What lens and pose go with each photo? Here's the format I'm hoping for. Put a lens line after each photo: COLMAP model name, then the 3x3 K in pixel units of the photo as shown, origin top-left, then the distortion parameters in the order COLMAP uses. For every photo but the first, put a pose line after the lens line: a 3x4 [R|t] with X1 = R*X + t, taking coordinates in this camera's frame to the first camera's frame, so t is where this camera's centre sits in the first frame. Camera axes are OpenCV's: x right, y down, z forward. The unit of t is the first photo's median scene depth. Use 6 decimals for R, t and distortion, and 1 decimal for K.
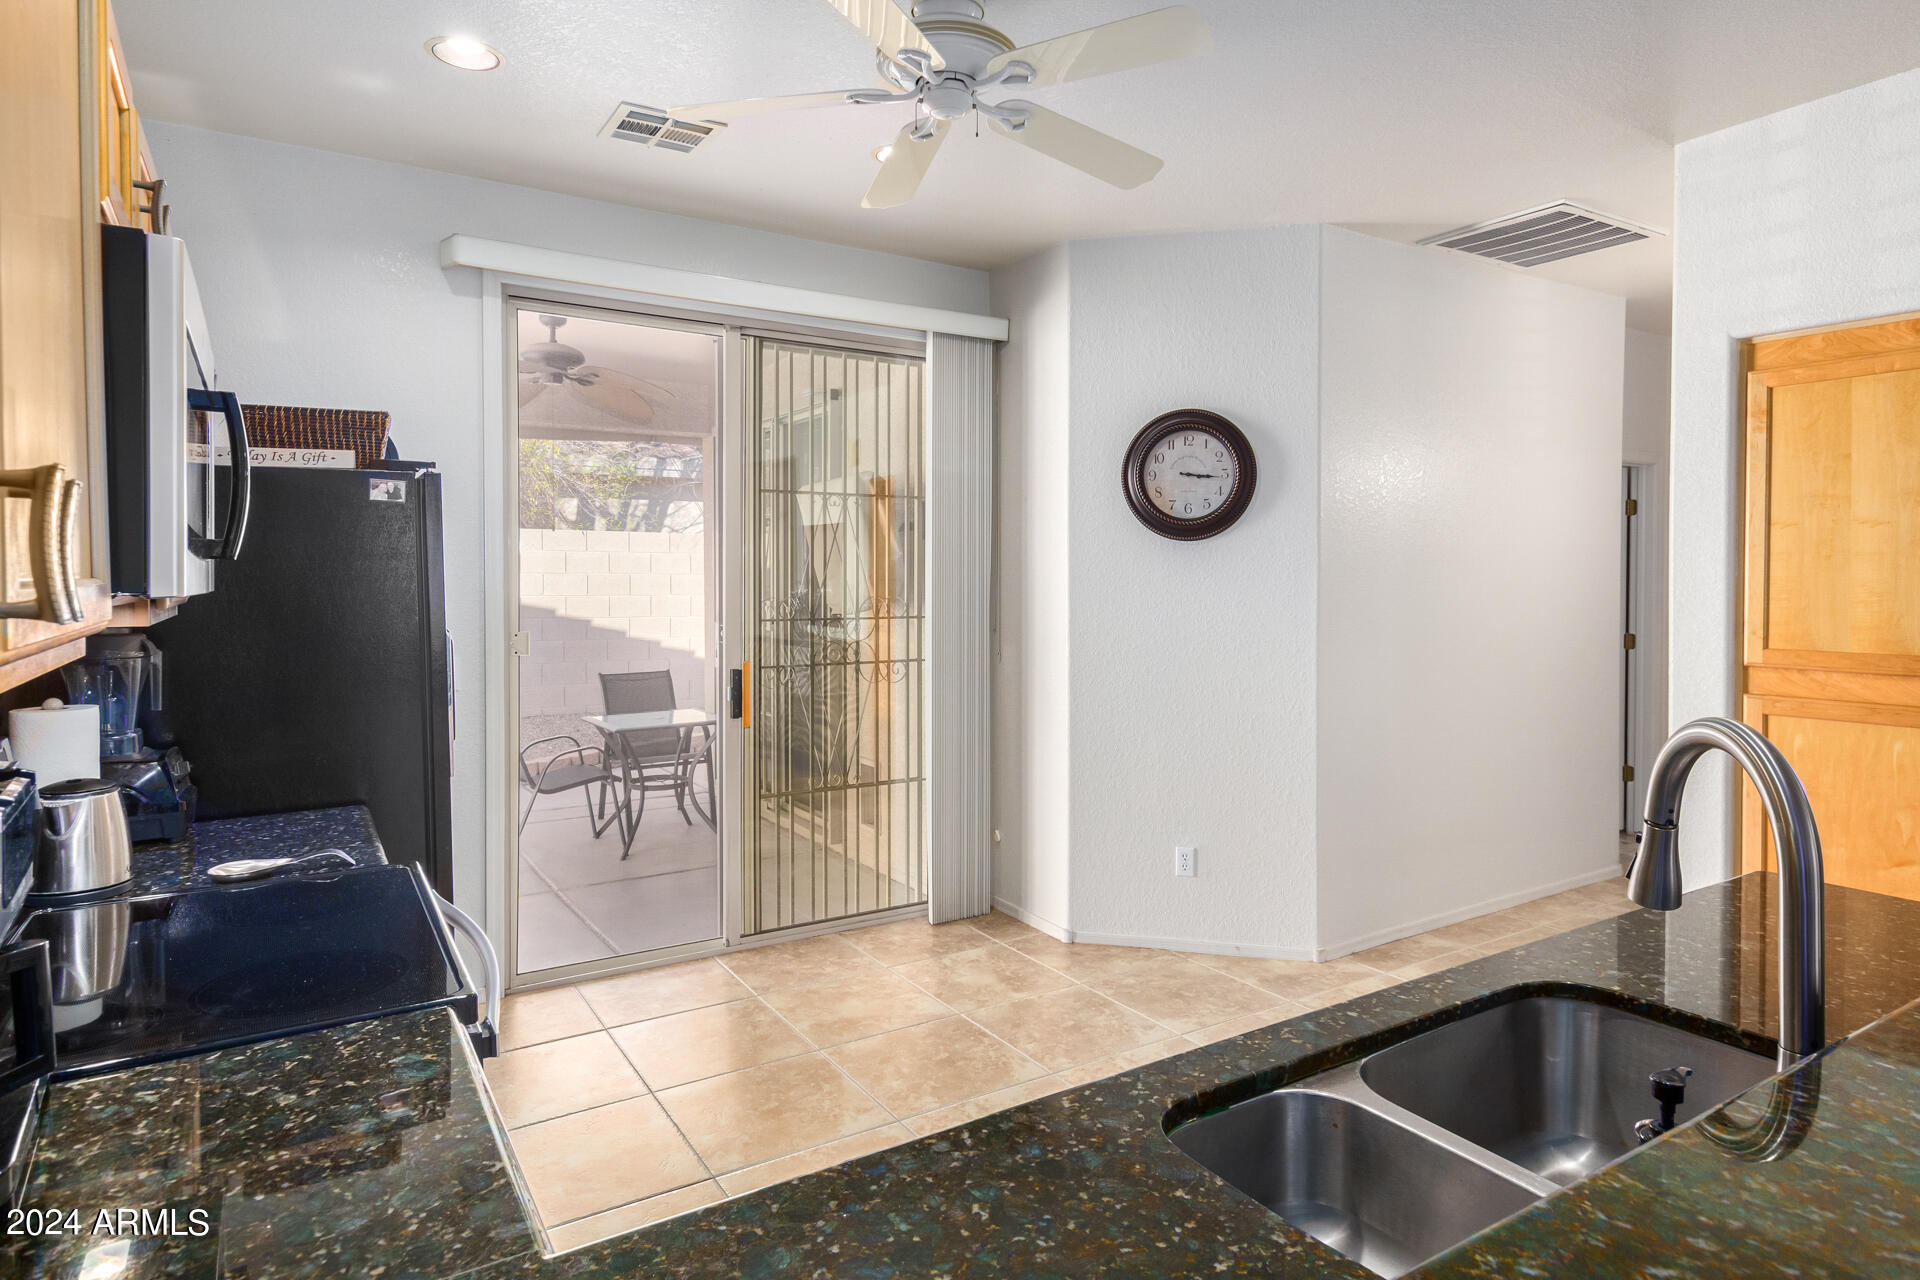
lens RADIAL K [[1079.3, 0, 967.0], [0, 1079.3, 600.8], [0, 0, 1]] dist [0.001633, -0.000121]
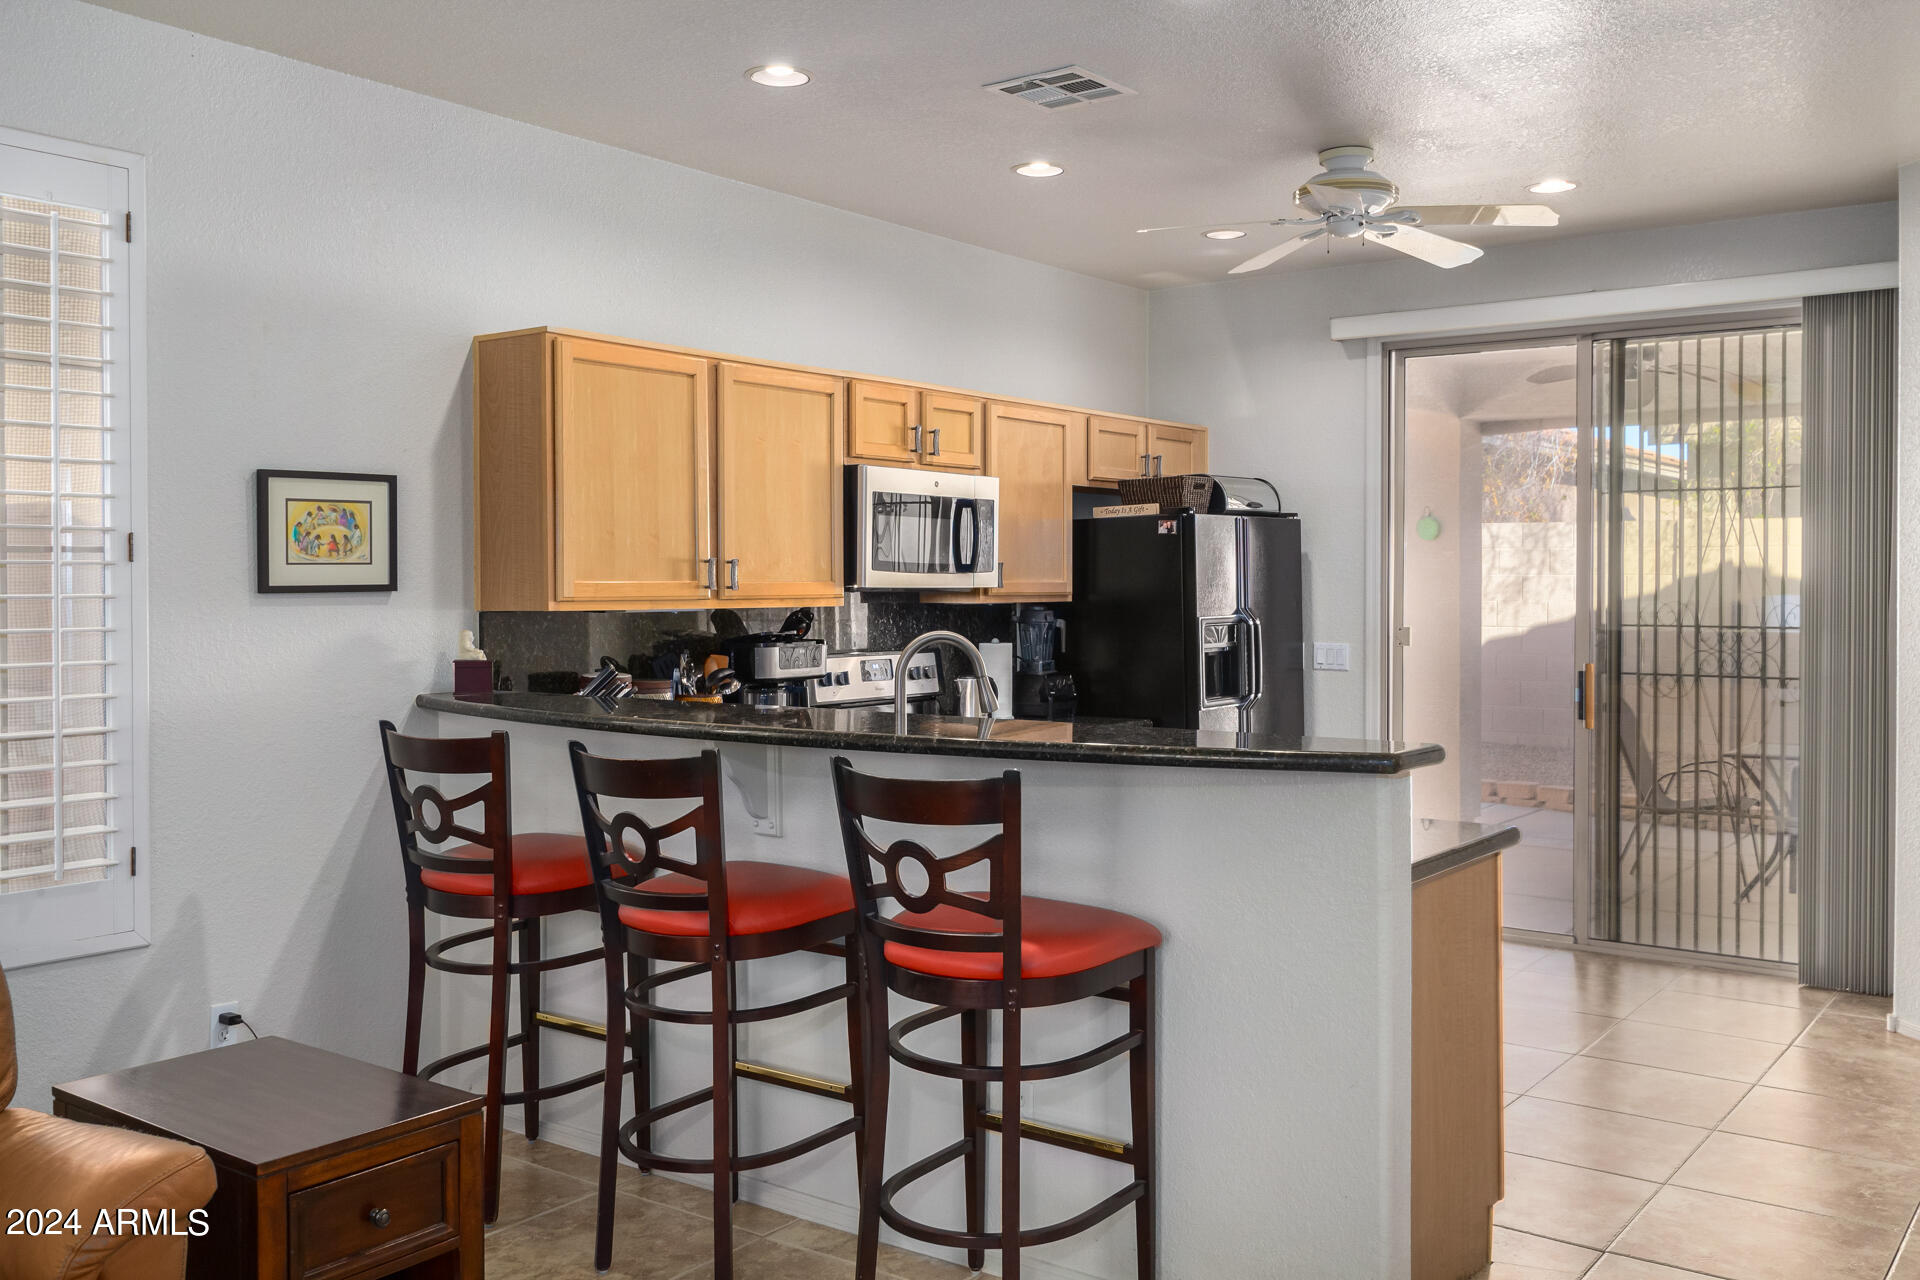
lens RADIAL K [[1685.6, 0, 961.9], [0, 1685.6, 597.6], [0, 0, 1]] dist [-0.003708, -0.003061]
pose [[0.352882, 0.010487, -0.935609, 1.061417], [-0.020302, 0.999788, 0.003549, 0.000297], [0.935448, 0.017743, 0.353020, -0.108219]]
